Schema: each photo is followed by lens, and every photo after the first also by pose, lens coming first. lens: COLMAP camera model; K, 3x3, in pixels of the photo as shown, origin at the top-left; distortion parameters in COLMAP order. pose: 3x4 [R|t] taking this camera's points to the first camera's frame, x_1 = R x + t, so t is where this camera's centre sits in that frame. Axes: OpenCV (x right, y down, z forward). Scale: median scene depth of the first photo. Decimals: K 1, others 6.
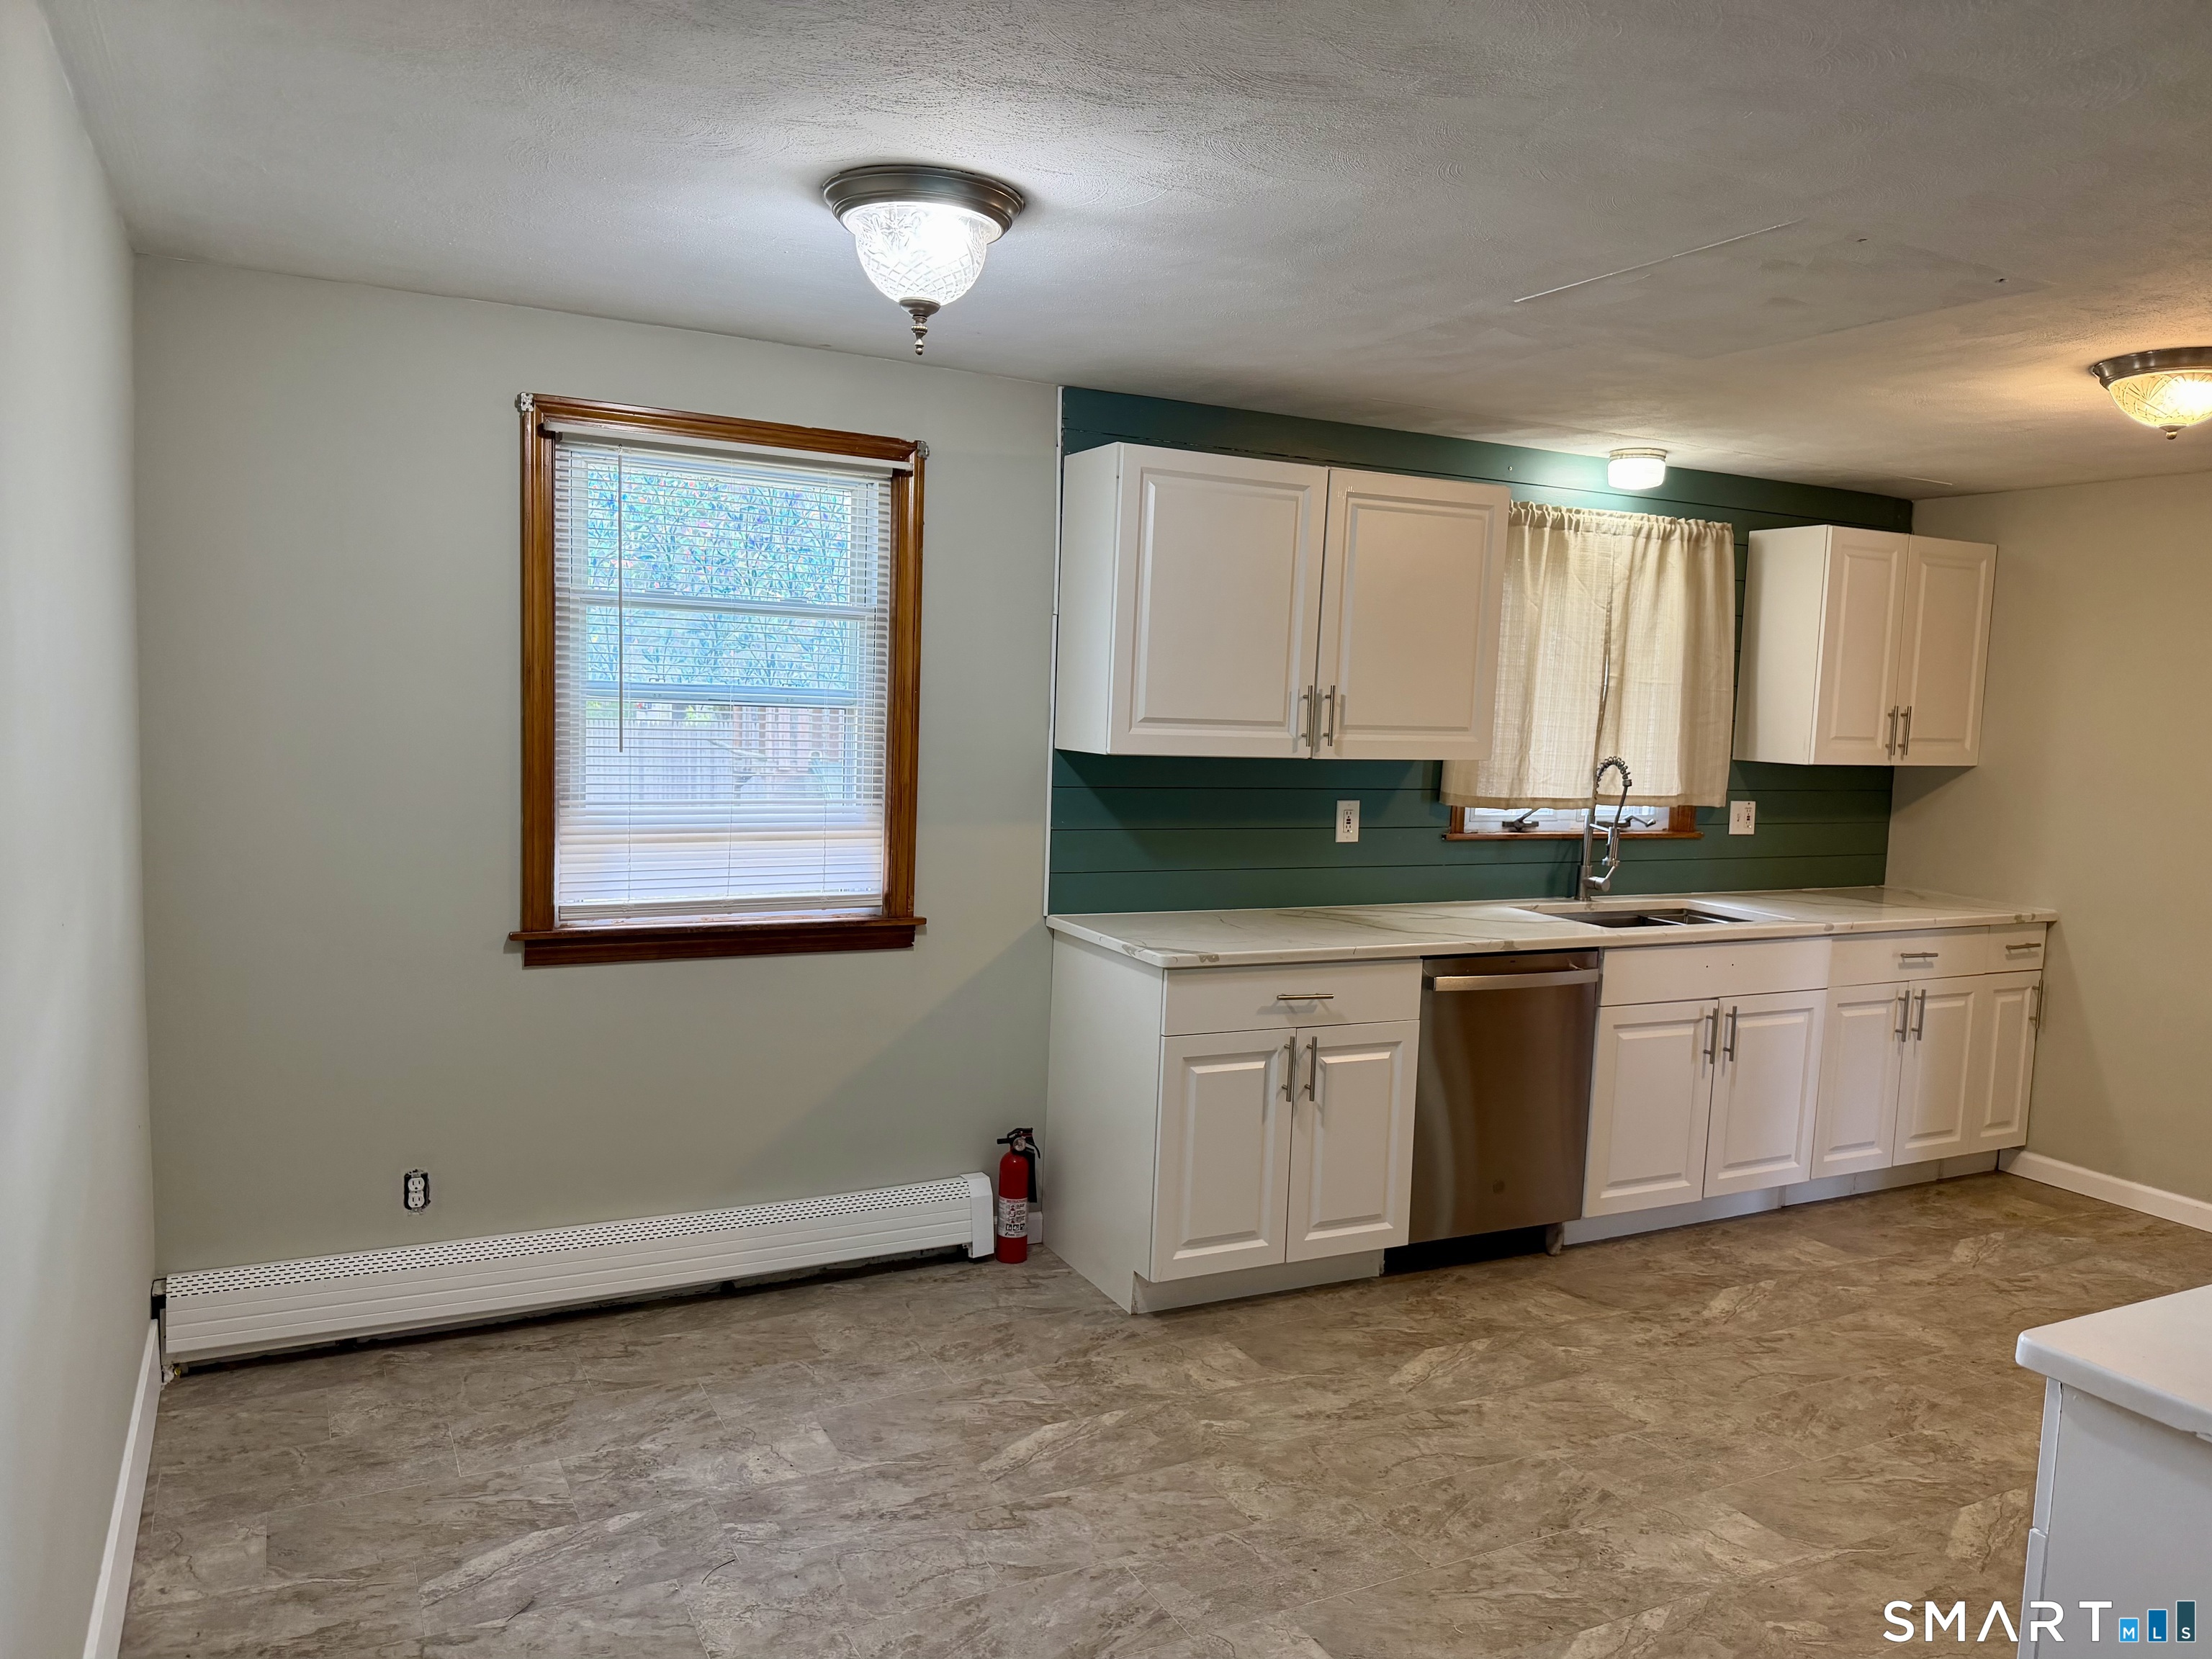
lens RADIAL K [[1554.4, 0, 1106.0], [0, 1554.4, 829.5], [0, 0, 1]] dist [0.027645, -0.043848]
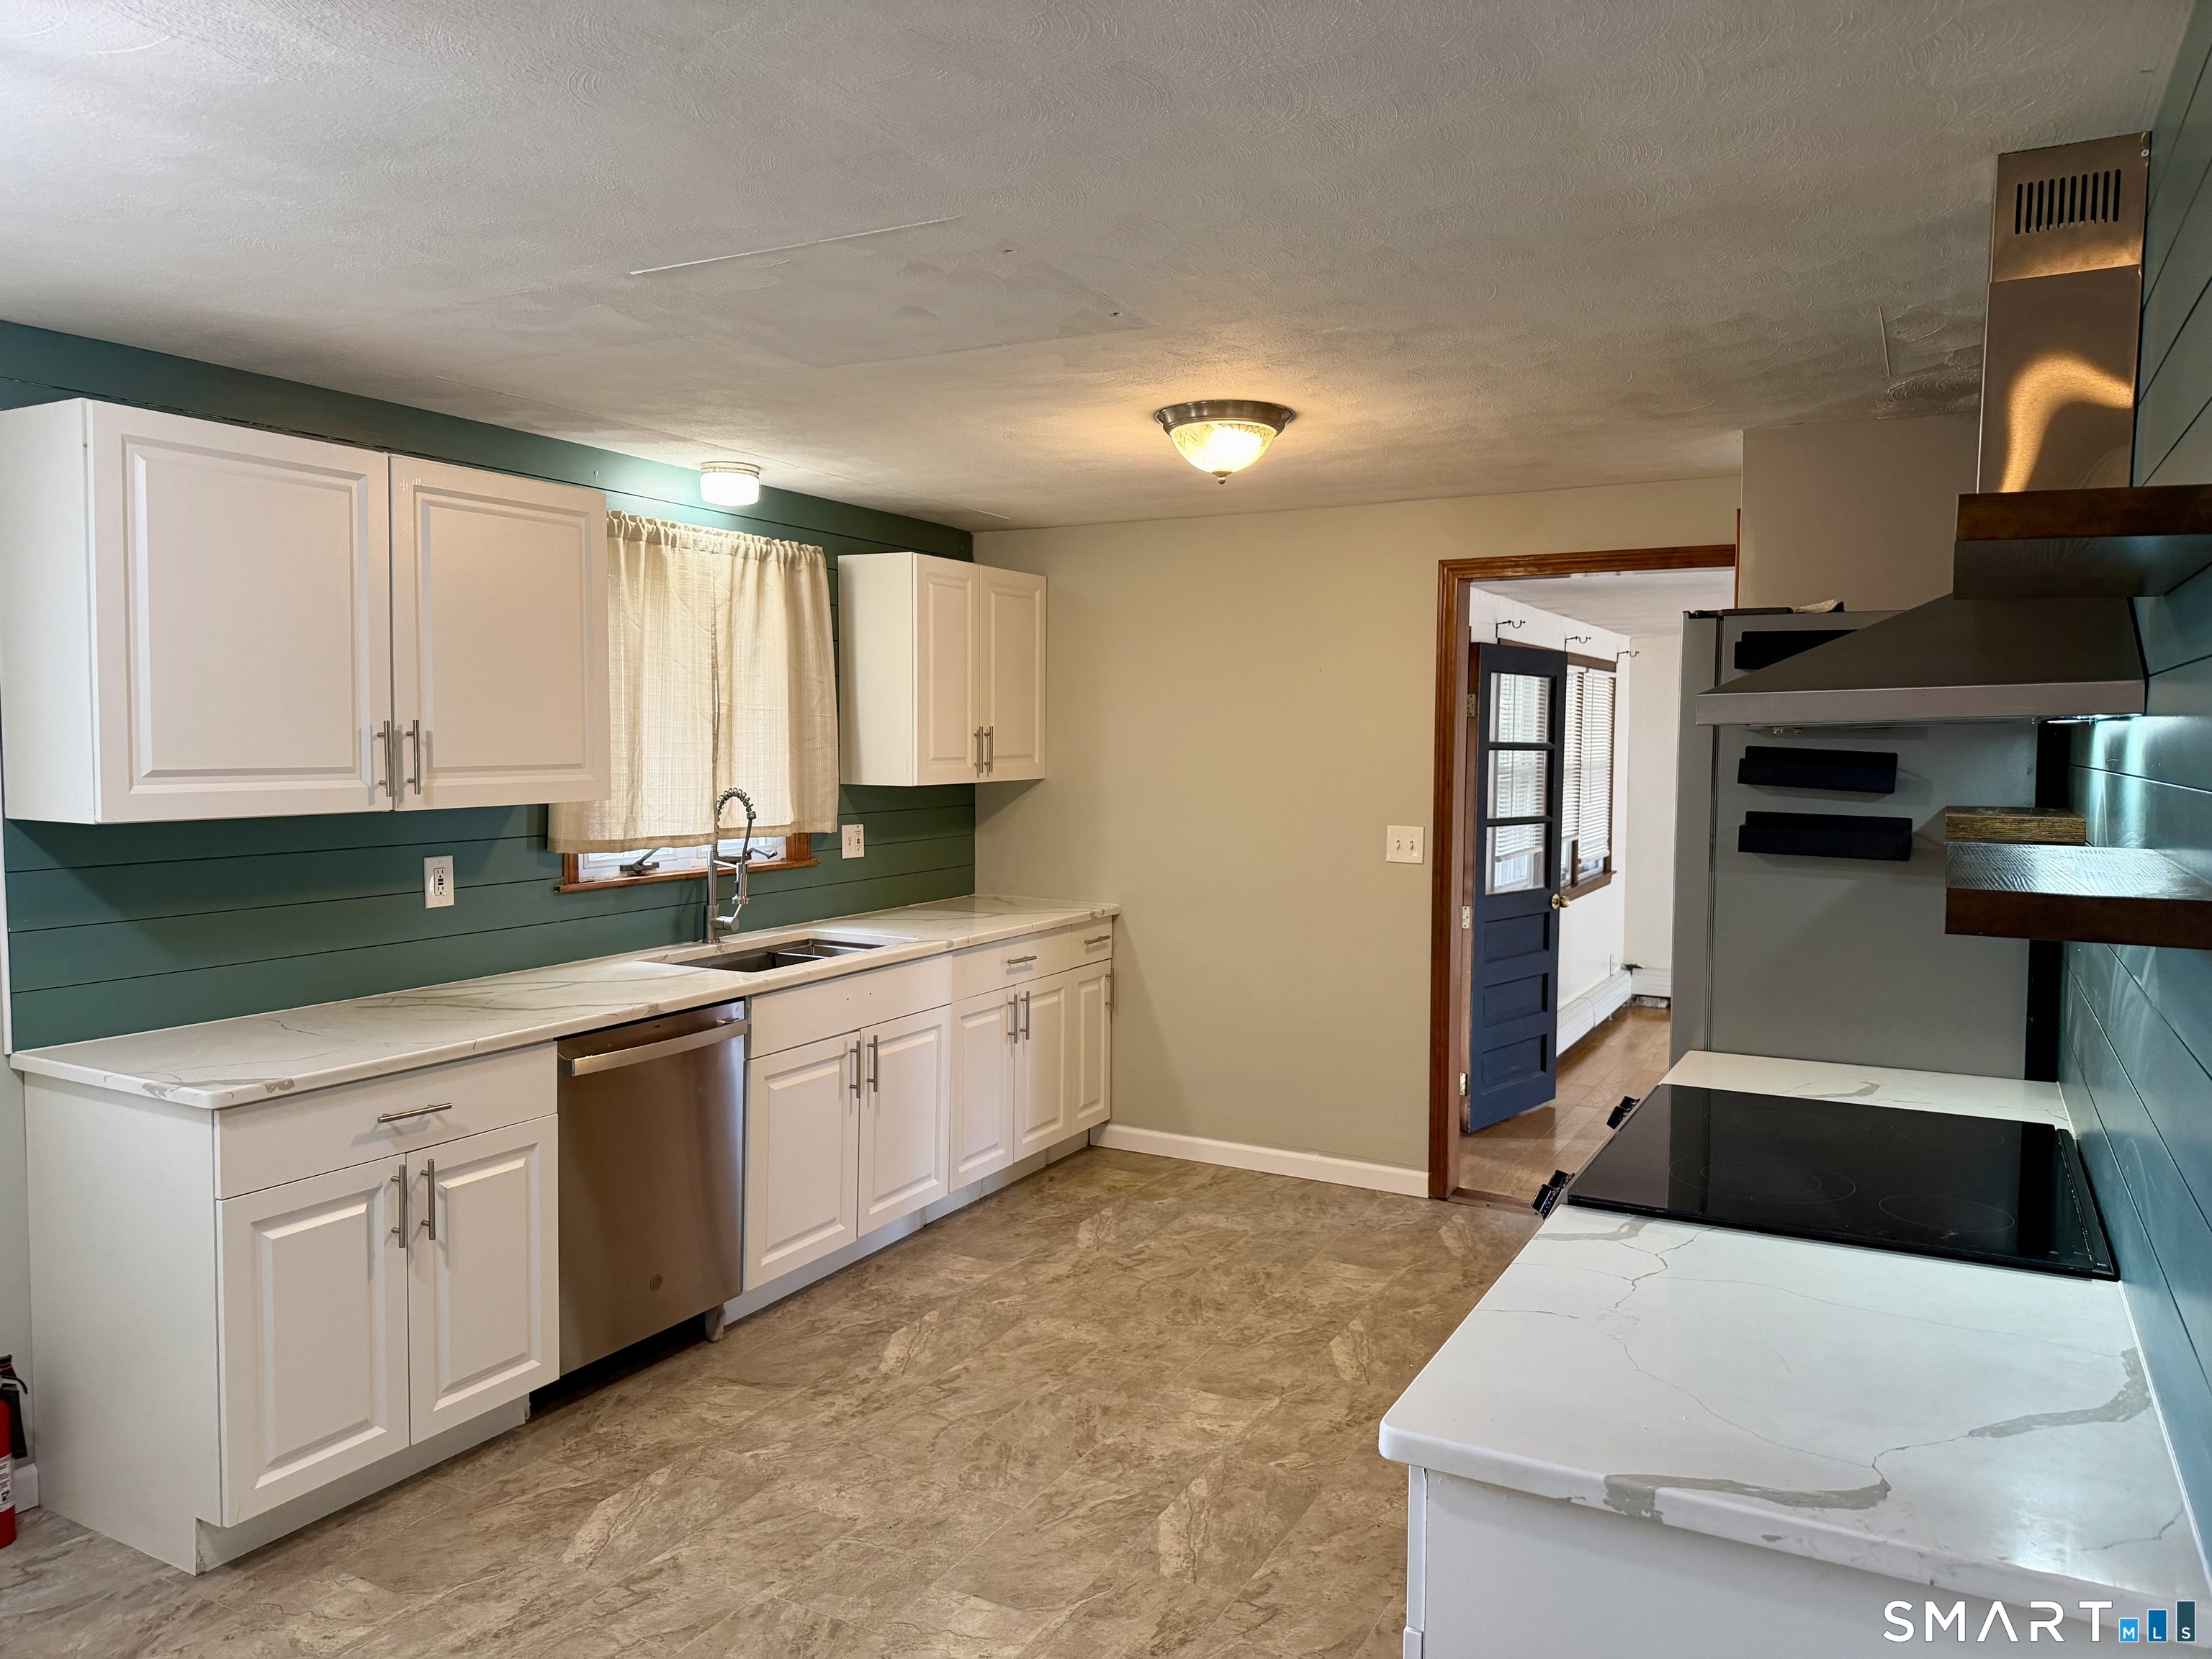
lens RADIAL K [[1542.3, 0, 1101.3], [0, 1542.3, 822.6], [0, 0, 1]] dist [0.117354, -0.189995]
pose [[0.829633, -0.061511, 0.554911, -0.014801], [0.071302, 0.997447, 0.003963, -0.015946], [-0.553738, 0.036278, 0.831900, 0.111624]]
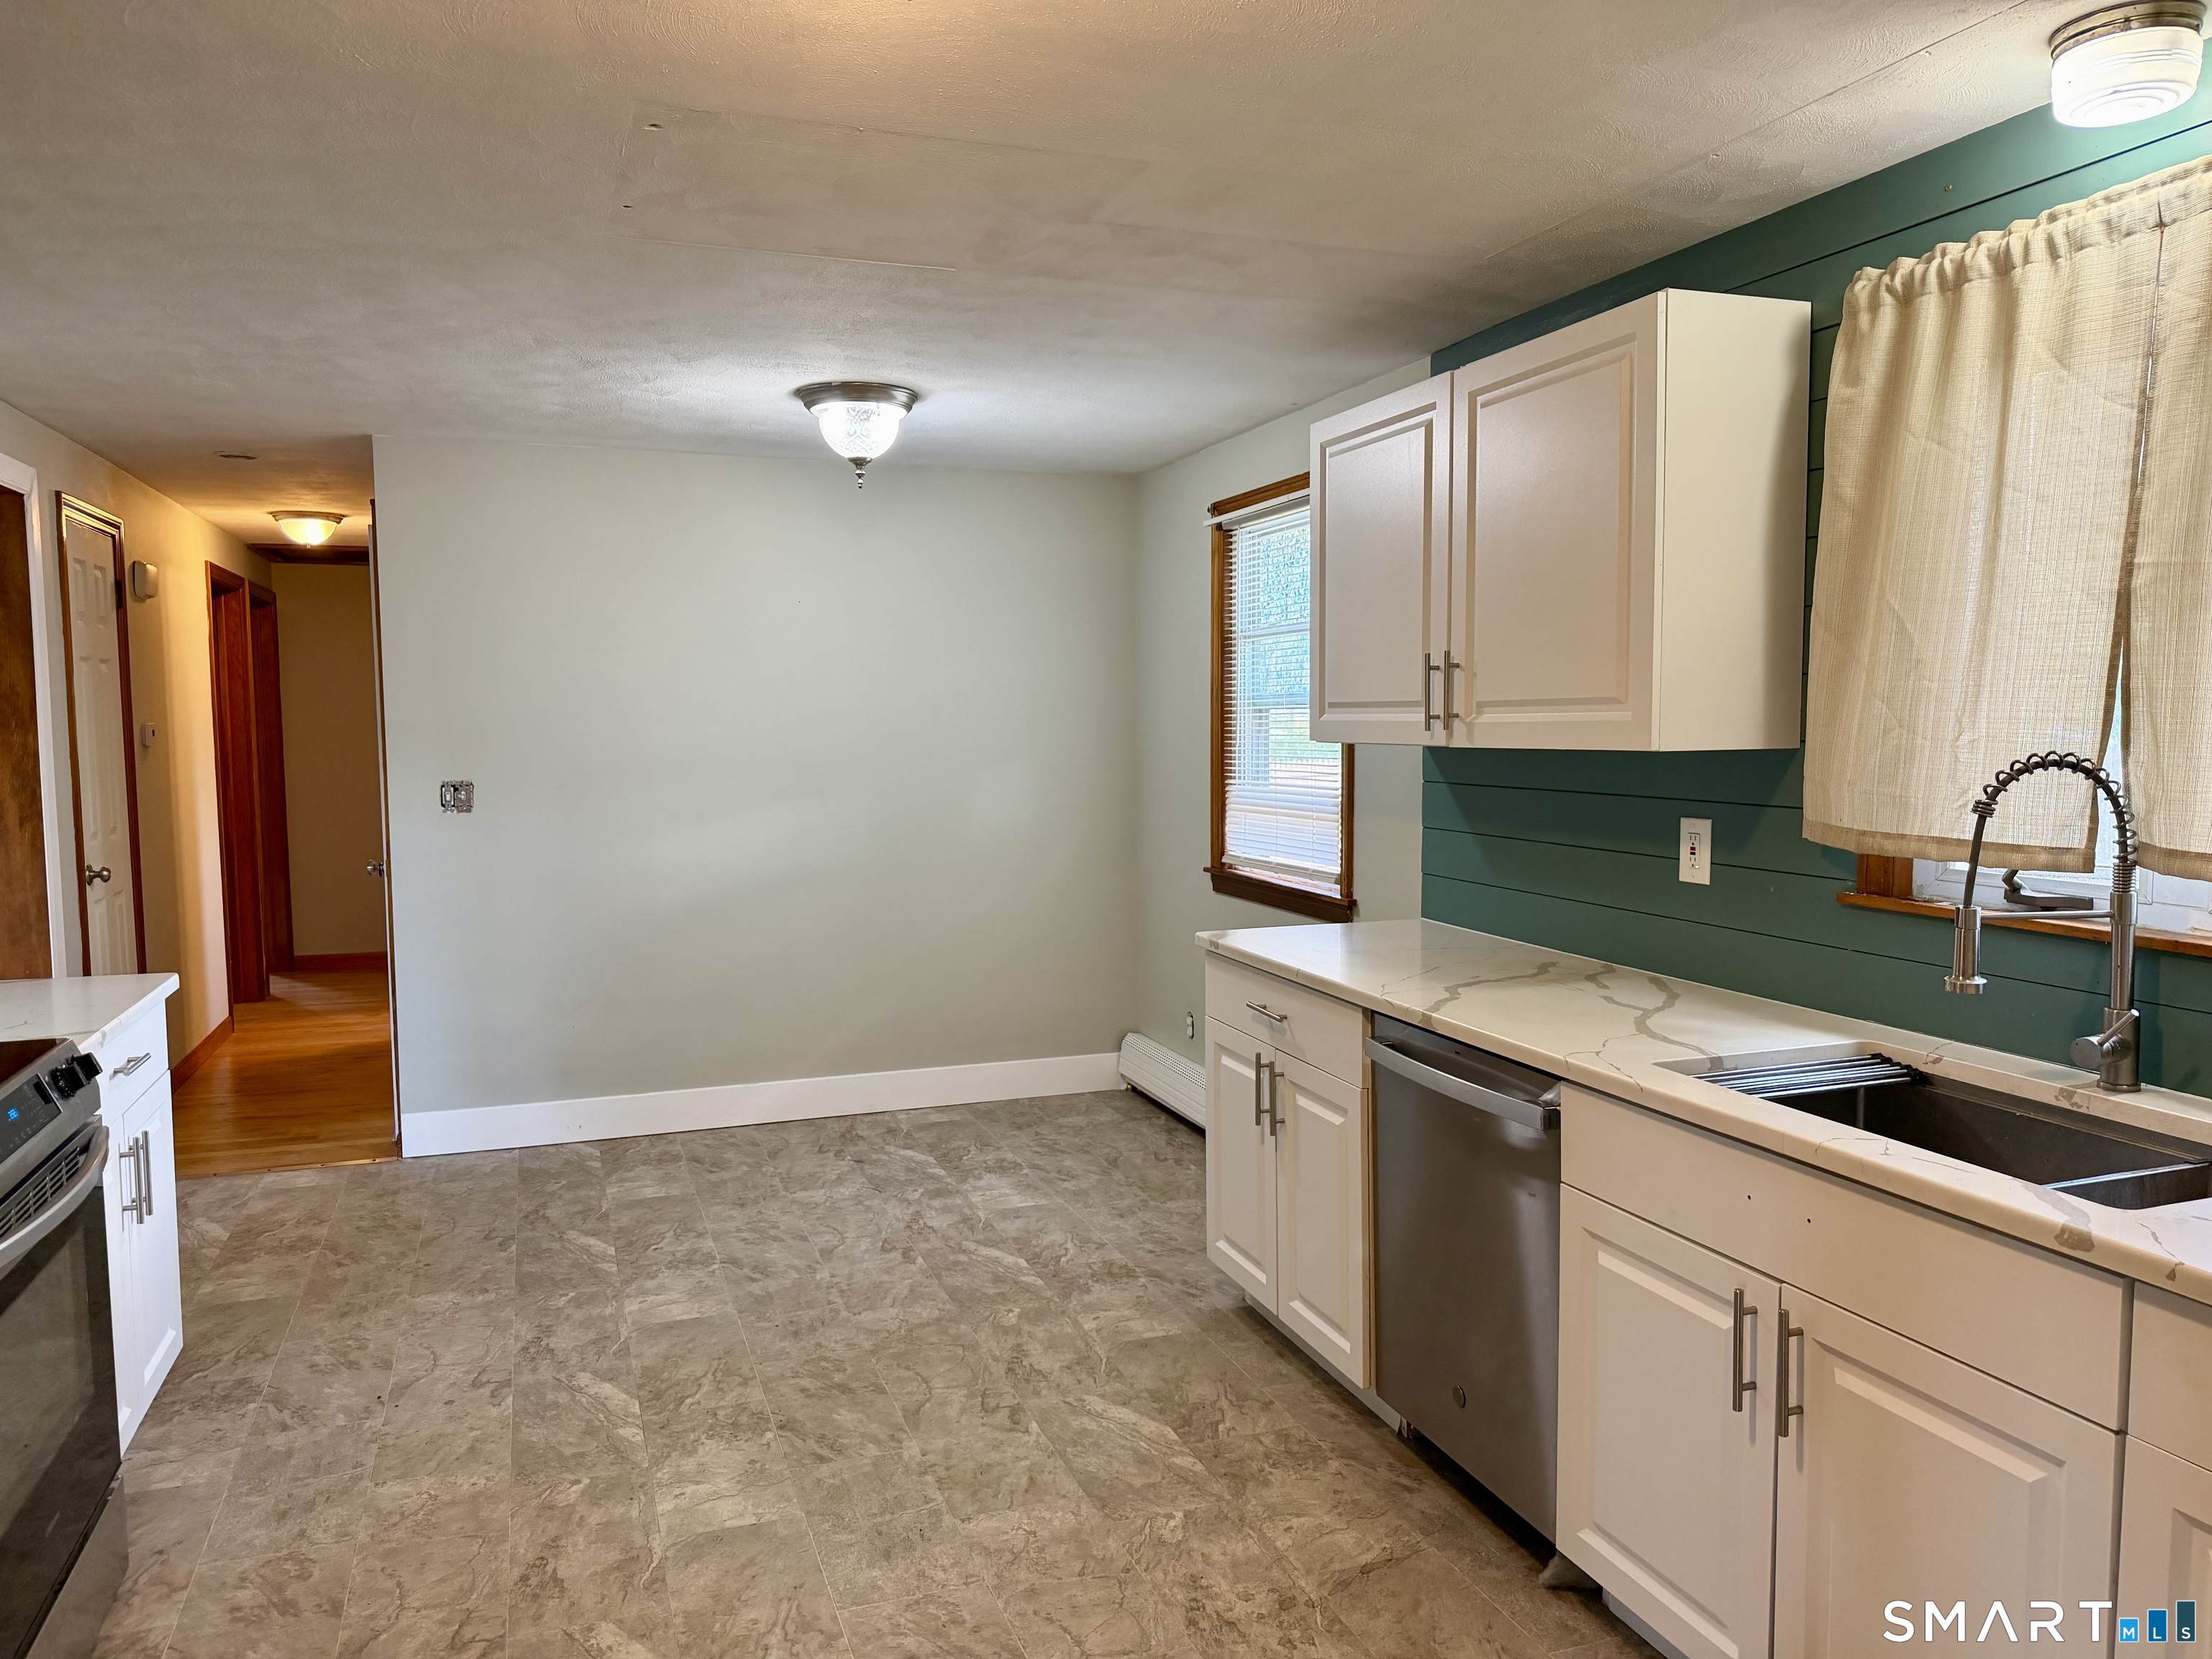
lens RADIAL K [[1602.6, 0, 1096.4], [0, 1602.6, 829.0], [0, 0, 1]] dist [0.077404, -0.094640]
pose [[-0.148611, 0.042785, -0.987970, 0.921649], [-0.084757, 0.994836, 0.055831, -0.032985], [0.985257, 0.092034, -0.144217, 0.910283]]
